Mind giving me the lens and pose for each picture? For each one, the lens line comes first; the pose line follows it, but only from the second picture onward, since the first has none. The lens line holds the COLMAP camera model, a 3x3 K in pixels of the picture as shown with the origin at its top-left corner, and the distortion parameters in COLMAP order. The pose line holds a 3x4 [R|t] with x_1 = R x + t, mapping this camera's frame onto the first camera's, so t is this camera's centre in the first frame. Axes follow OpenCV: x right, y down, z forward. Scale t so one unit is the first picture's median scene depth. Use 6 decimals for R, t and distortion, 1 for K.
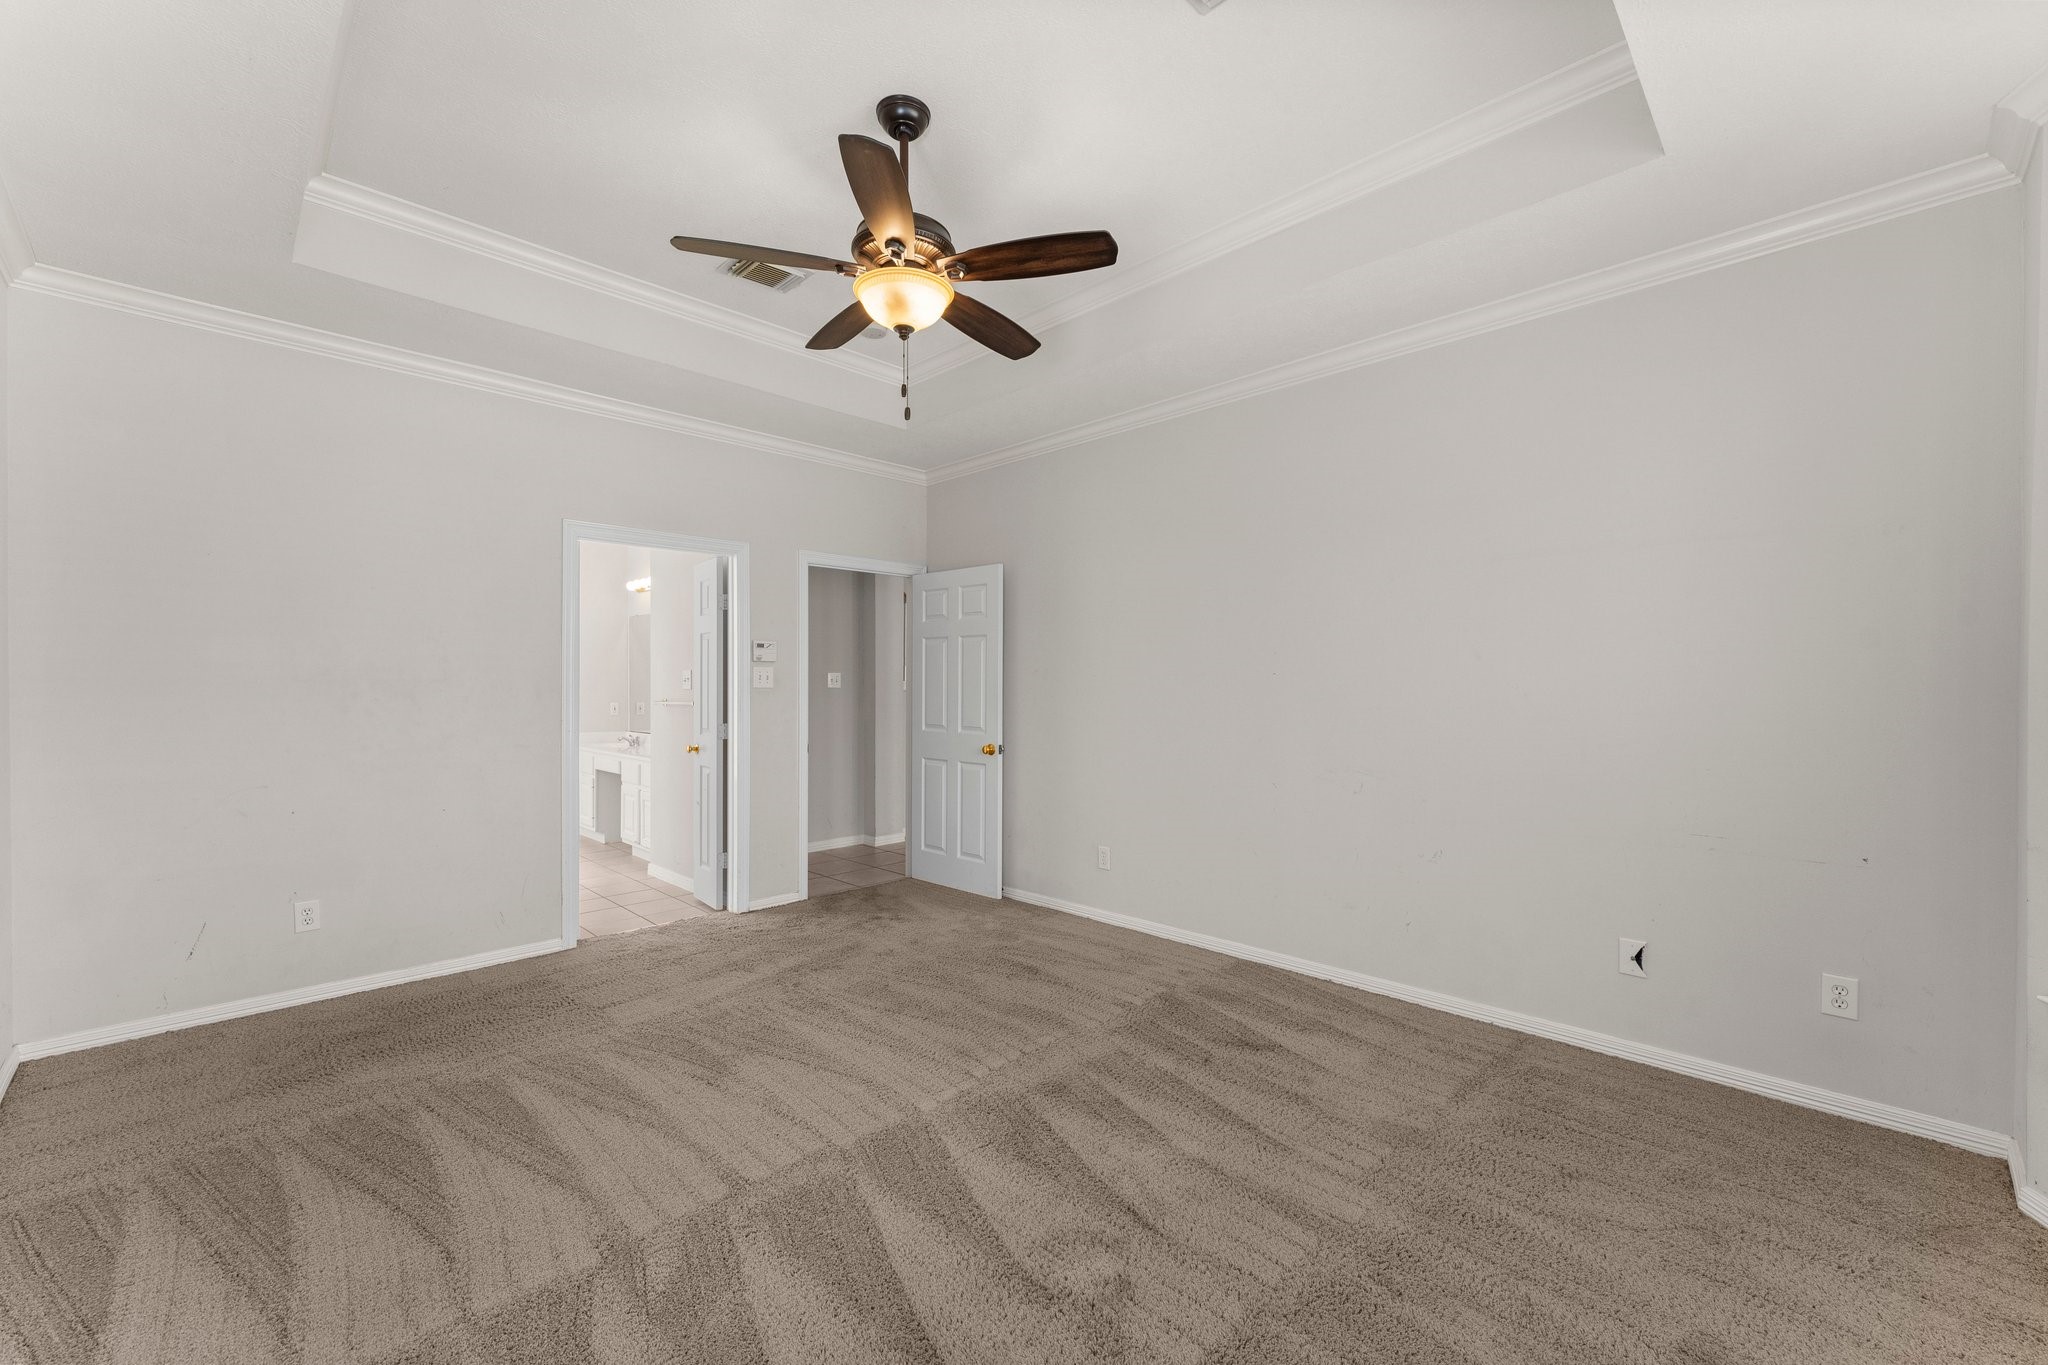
lens RADIAL K [[822.8, 0, 1021.7], [0, 822.8, 687.2], [0, 0, 1]] dist [0.002437, -0.000366]
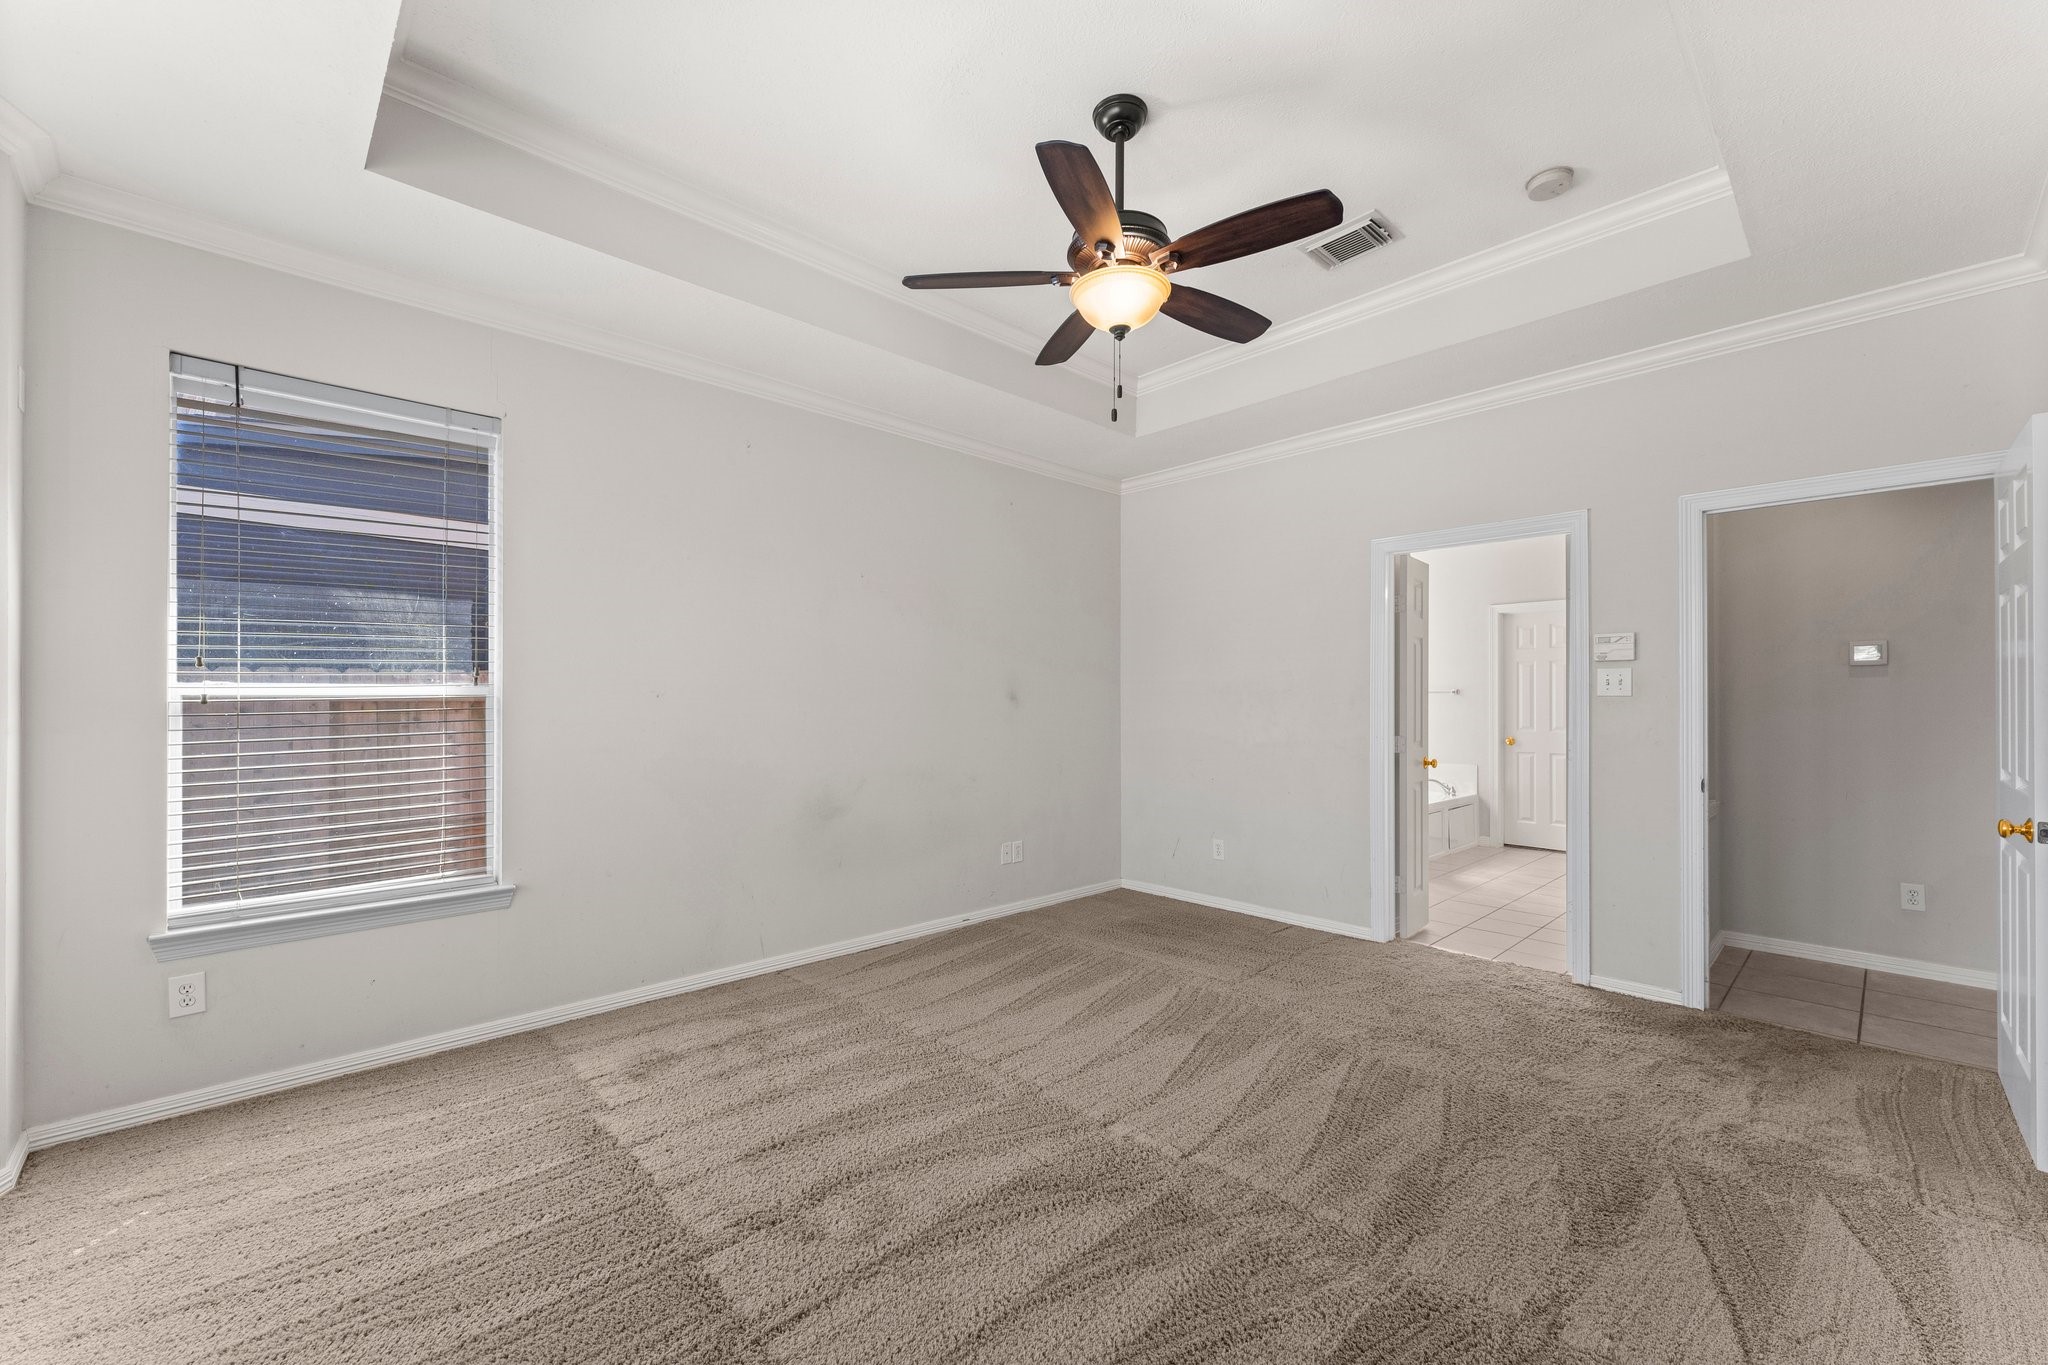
lens RADIAL K [[822.8, 0, 1021.7], [0, 822.8, 687.2], [0, 0, 1]] dist [0.002437, -0.000366]
pose [[-0.018220, -0.015432, -0.999715, 0.630099], [-0.003829, 0.999875, -0.015364, 0.009221], [0.999827, 0.003548, -0.018277, 0.671537]]
